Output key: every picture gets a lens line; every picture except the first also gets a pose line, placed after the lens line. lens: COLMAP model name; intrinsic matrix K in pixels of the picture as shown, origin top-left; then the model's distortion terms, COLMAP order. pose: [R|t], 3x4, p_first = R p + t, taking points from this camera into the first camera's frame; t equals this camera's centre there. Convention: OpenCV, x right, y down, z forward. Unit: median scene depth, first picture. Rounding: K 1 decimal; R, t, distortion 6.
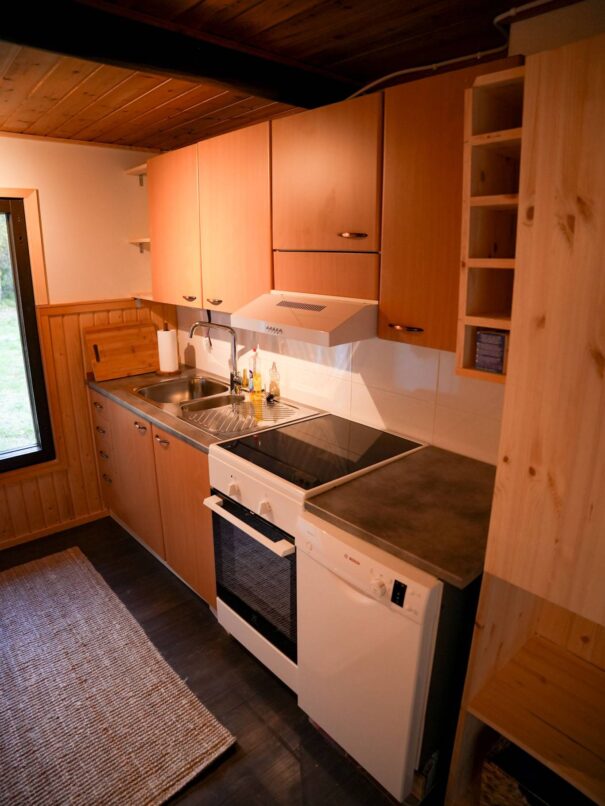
lens RADIAL K [[546.0, 0, 314.0], [0, 546.0, 393.0], [0, 0, 1]] dist [-0.186323, 0.087327]
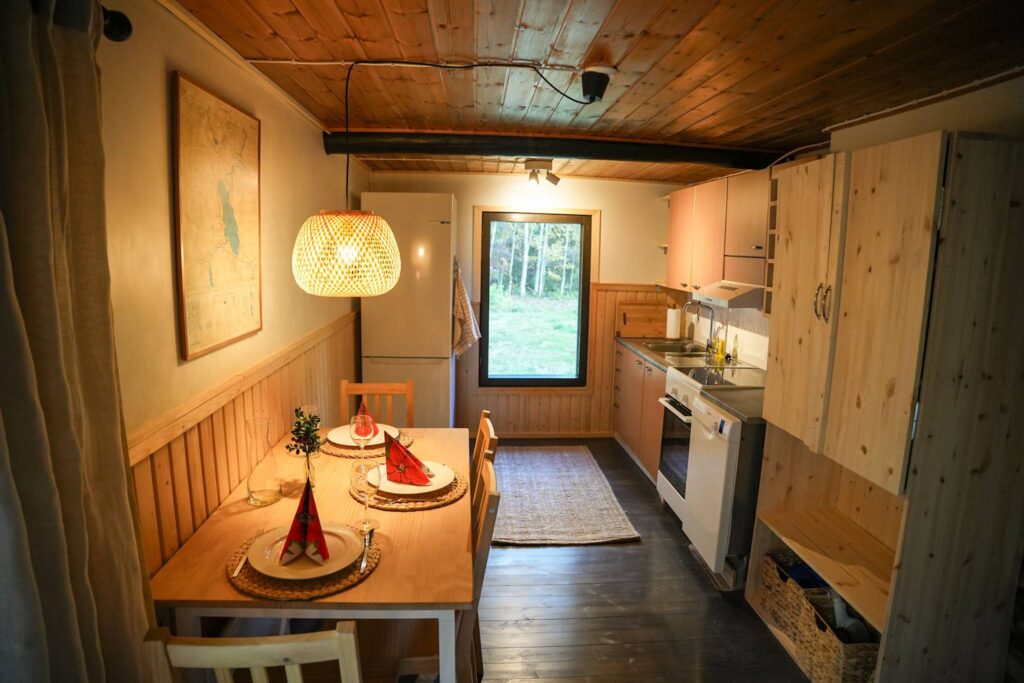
lens RADIAL K [[586.2, 0, 512.0], [0, 586.2, 341.5], [0, 0, 1]] dist [-0.181801, 0.092704]
pose [[0.798568, 0.116895, -0.590445, 0.408203], [-0.184211, 0.981355, -0.054856, 0.180512], [0.573023, 0.152573, 0.805212, -0.636329]]
